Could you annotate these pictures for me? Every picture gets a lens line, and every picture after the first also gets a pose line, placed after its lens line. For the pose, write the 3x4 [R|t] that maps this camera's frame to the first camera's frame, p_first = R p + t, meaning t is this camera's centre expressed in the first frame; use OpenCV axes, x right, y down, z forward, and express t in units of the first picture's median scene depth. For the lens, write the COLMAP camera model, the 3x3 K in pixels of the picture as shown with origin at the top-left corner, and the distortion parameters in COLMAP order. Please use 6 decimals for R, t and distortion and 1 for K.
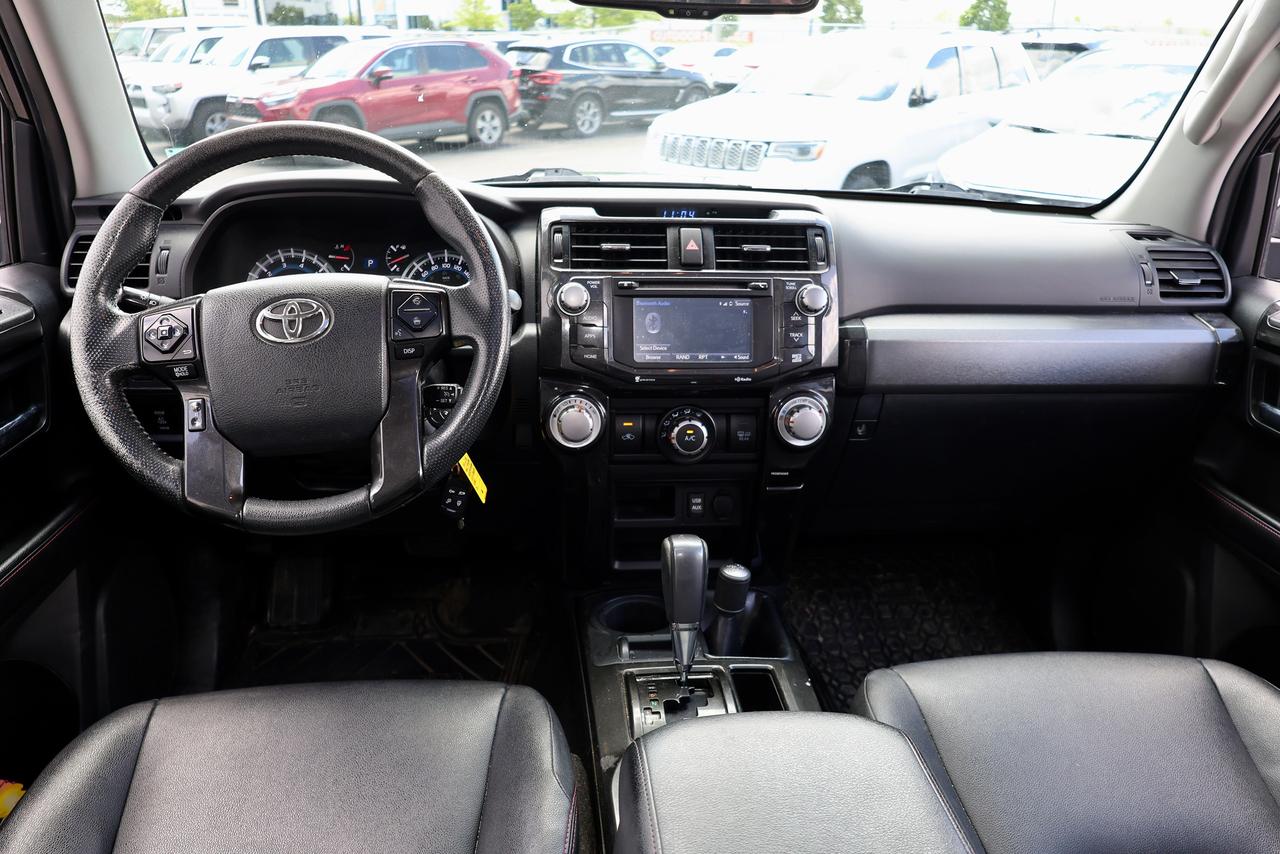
lens RADIAL K [[886.7, 0, 646.3], [0, 886.7, 423.9], [0, 0, 1]] dist [-0.011486, 0.025313]
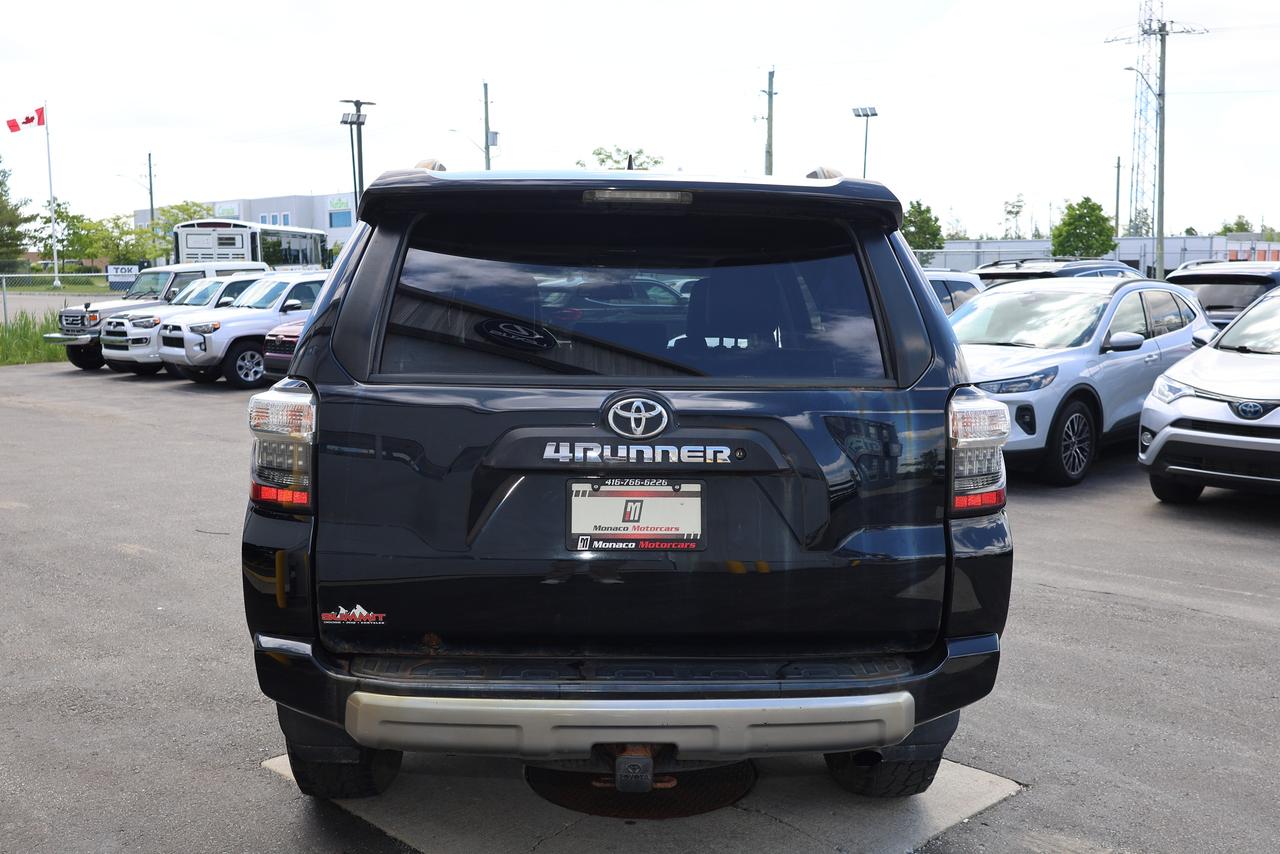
lens RADIAL K [[1186.2, 0, 650.3], [0, 1186.2, 426.2], [0, 0, 1]] dist [0.005546, 0.000000]
pose [[0.998888, -0.008594, -0.046346, 0.676598], [-0.004486, 0.961447, -0.274955, 1.790209], [0.046922, 0.274857, 0.960339, -4.501253]]
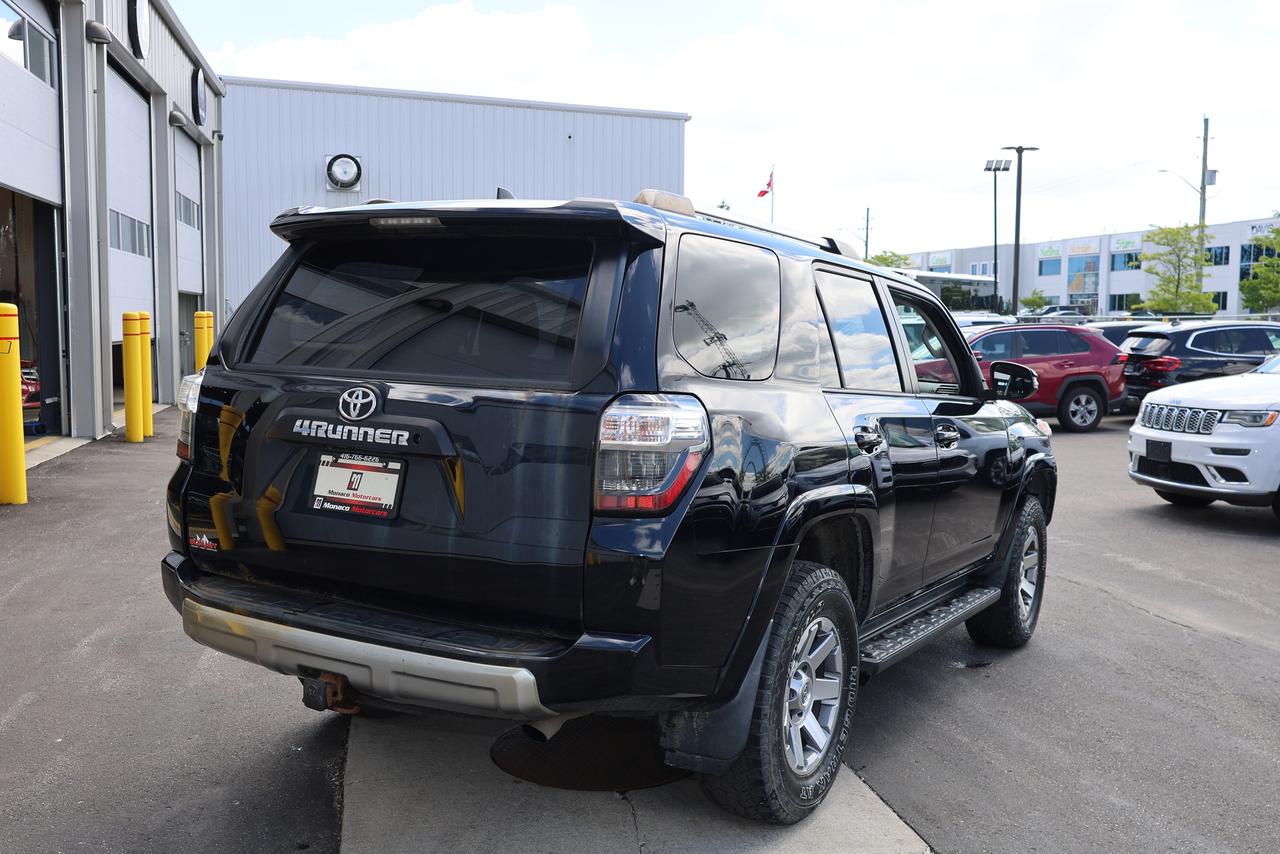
lens RADIAL K [[1186.2, 0, 641.1], [0, 1186.2, 429.0], [0, 0, 1]] dist [0.005546, 0.000000]
pose [[0.818378, 0.049457, -0.572548, 2.779663], [-0.227370, 0.942861, -0.243550, 1.721477], [0.527787, 0.329497, 0.782862, -4.085829]]
